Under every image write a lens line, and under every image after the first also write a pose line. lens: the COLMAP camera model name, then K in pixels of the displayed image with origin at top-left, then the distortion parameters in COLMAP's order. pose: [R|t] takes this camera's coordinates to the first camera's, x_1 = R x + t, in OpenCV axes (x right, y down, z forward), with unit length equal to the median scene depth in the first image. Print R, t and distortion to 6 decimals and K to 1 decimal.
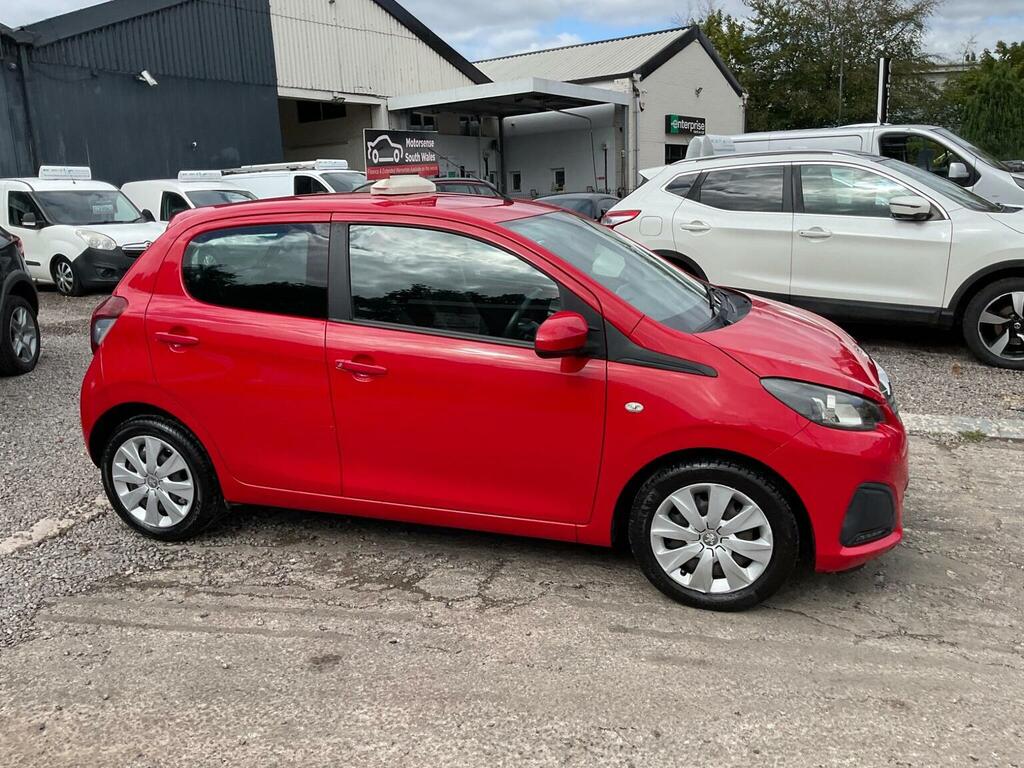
lens RADIAL K [[827.1, 0, 521.9], [0, 827.1, 384.4], [0, 0, 1]] dist [0.058015, -0.106189]
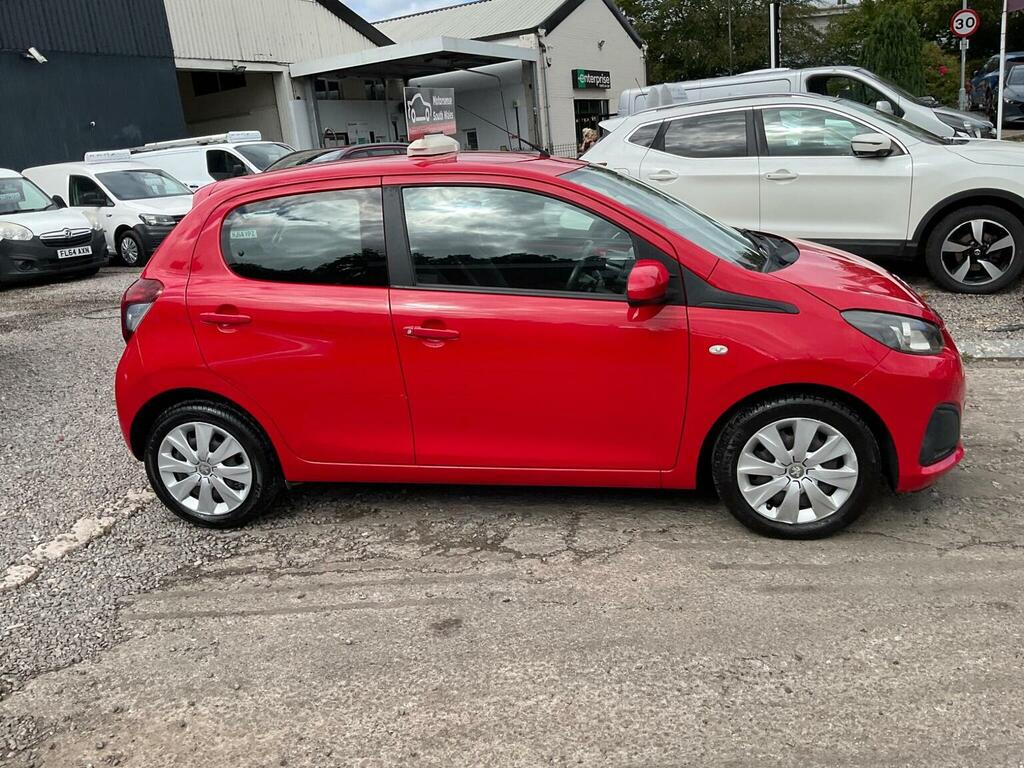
lens RADIAL K [[824.4, 0, 515.5], [0, 824.4, 385.1], [0, 0, 1]] dist [0.071978, -0.135704]
pose [[0.991885, -0.082123, 0.097059, -0.183033], [0.077793, 0.995833, 0.047591, 0.002417], [-0.100563, -0.039654, 0.994140, 0.010898]]
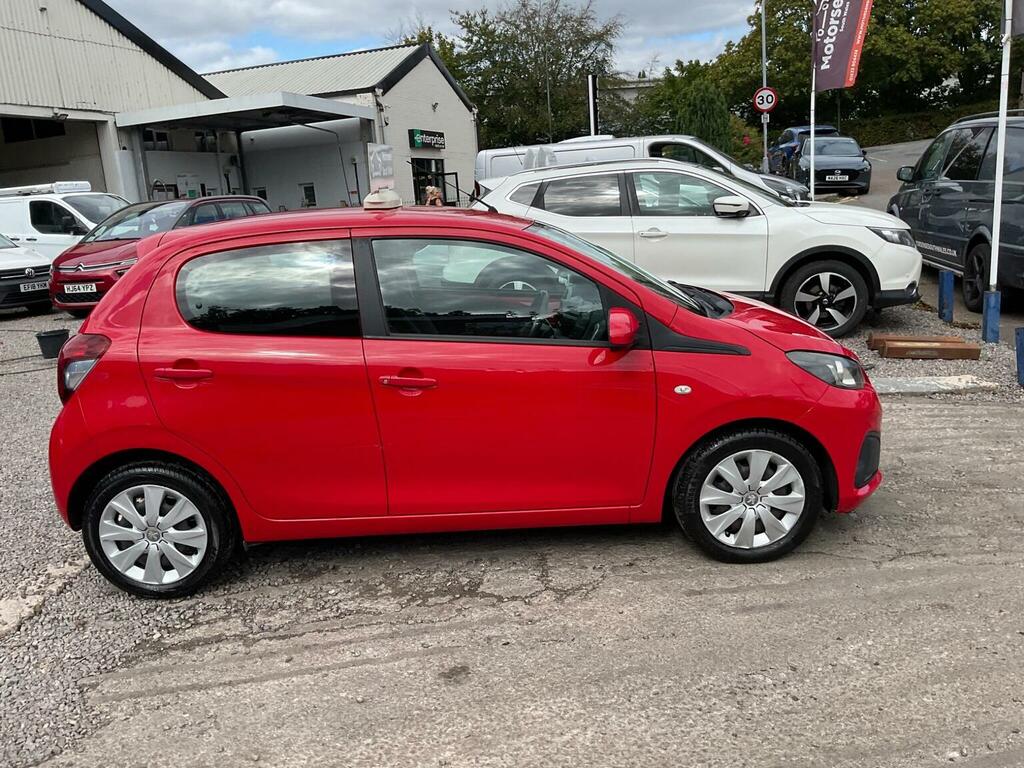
lens RADIAL K [[824.4, 0, 515.5], [0, 824.4, 385.1], [0, 0, 1]] dist [0.071978, -0.135704]
pose [[0.947773, -0.104001, 0.301515, -0.347676], [0.108266, 0.994119, 0.002576, -0.005365], [-0.300009, 0.030202, 0.953458, 0.015168]]
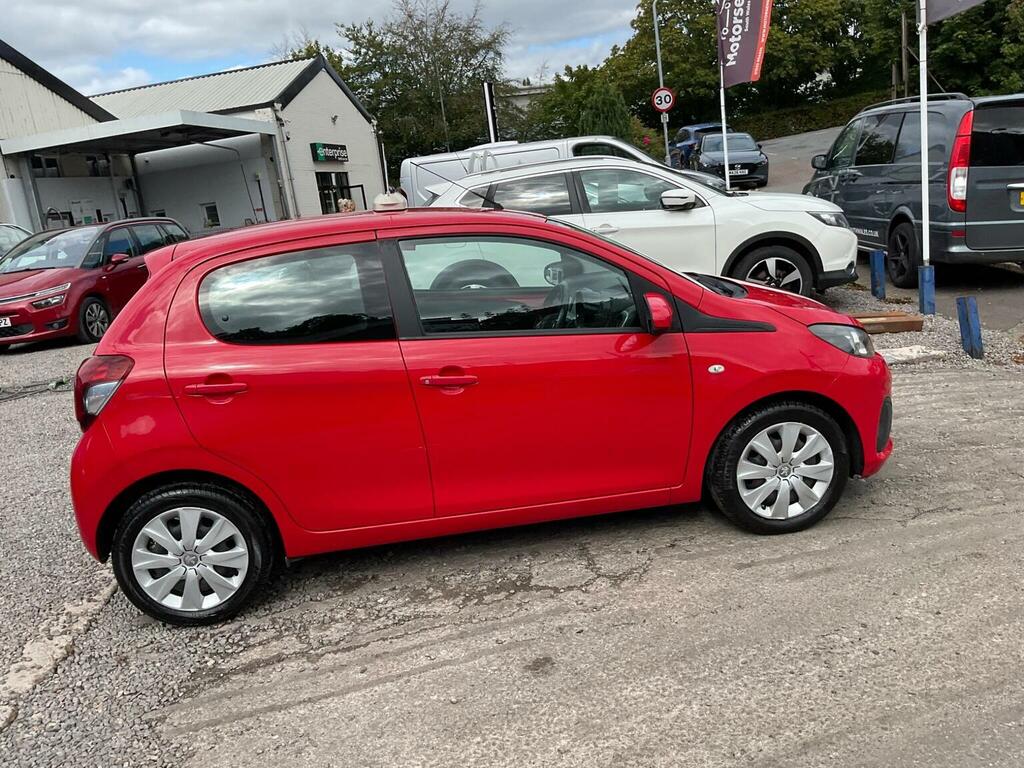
lens RADIAL K [[824.2, 0, 507.2], [0, 824.2, 388.3], [0, 0, 1]] dist [0.064956, -0.119293]
pose [[0.902430, -0.169605, 0.396048, -0.489278], [0.180301, 0.983557, 0.010370, -0.008782], [-0.391295, 0.062050, 0.918171, 0.068729]]
